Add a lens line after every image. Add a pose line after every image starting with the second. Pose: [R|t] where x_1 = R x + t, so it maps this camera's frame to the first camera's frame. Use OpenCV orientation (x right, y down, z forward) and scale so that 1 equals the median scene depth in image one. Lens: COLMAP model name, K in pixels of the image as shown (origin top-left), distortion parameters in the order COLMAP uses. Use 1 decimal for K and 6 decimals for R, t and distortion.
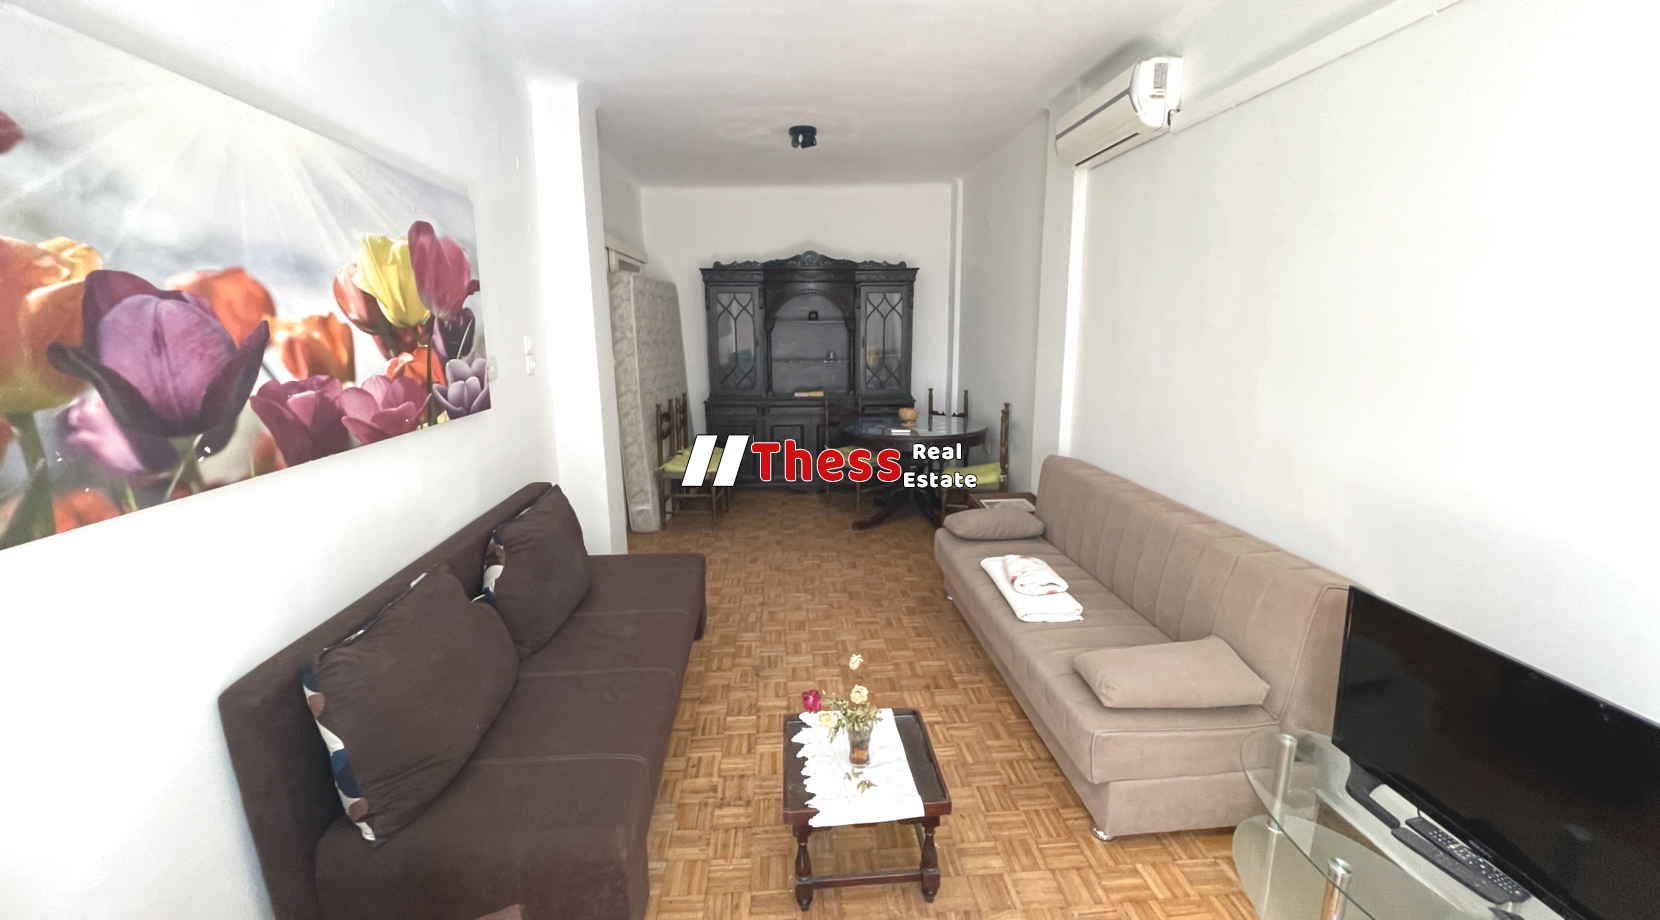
lens RADIAL K [[668.5, 0, 827.8], [0, 668.5, 452.6], [0, 0, 1]] dist [-0.003864, 0.003747]
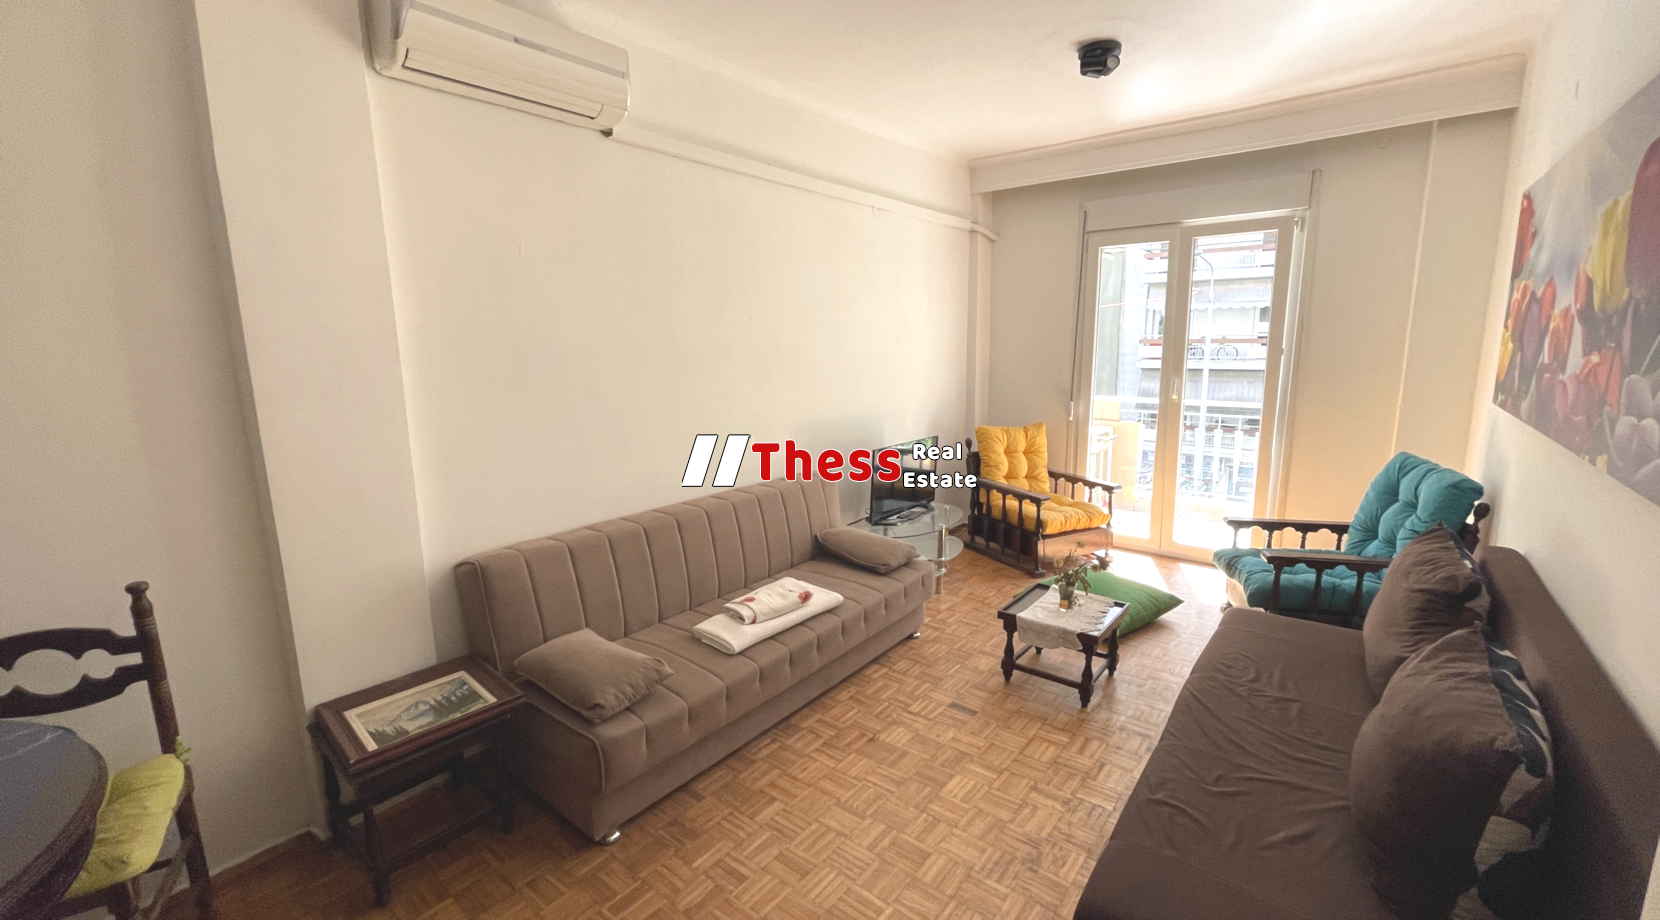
lens RADIAL K [[668.5, 0, 827.8], [0, 668.5, 452.6], [0, 0, 1]] dist [-0.003864, 0.003747]
pose [[-0.725844, -0.100987, 0.680406, -0.351915], [0.151833, 0.941244, 0.301673, -0.266290], [-0.670893, 0.322275, -0.667863, 1.407573]]
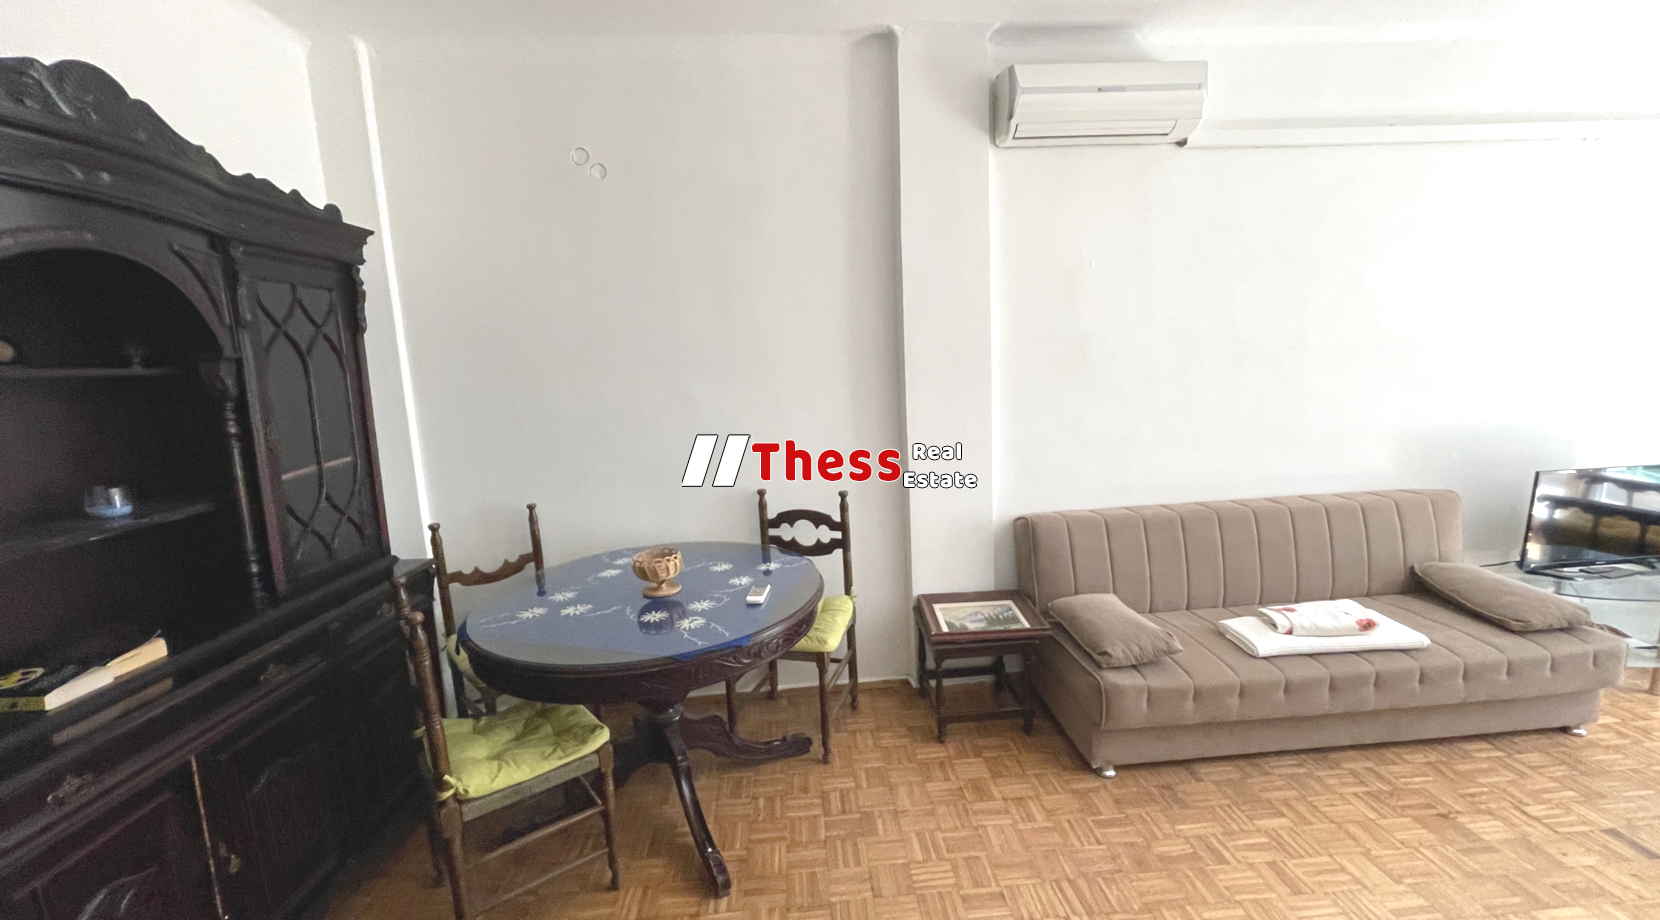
lens RADIAL K [[702.6, 0, 841.8], [0, 702.6, 457.6], [0, 0, 1]] dist [0.001646, 0.000579]
pose [[0.004568, -0.133046, 0.991099, -0.527217], [0.238585, 0.962632, 0.128125, -0.257326], [-0.971111, 0.235876, 0.036140, 1.411202]]
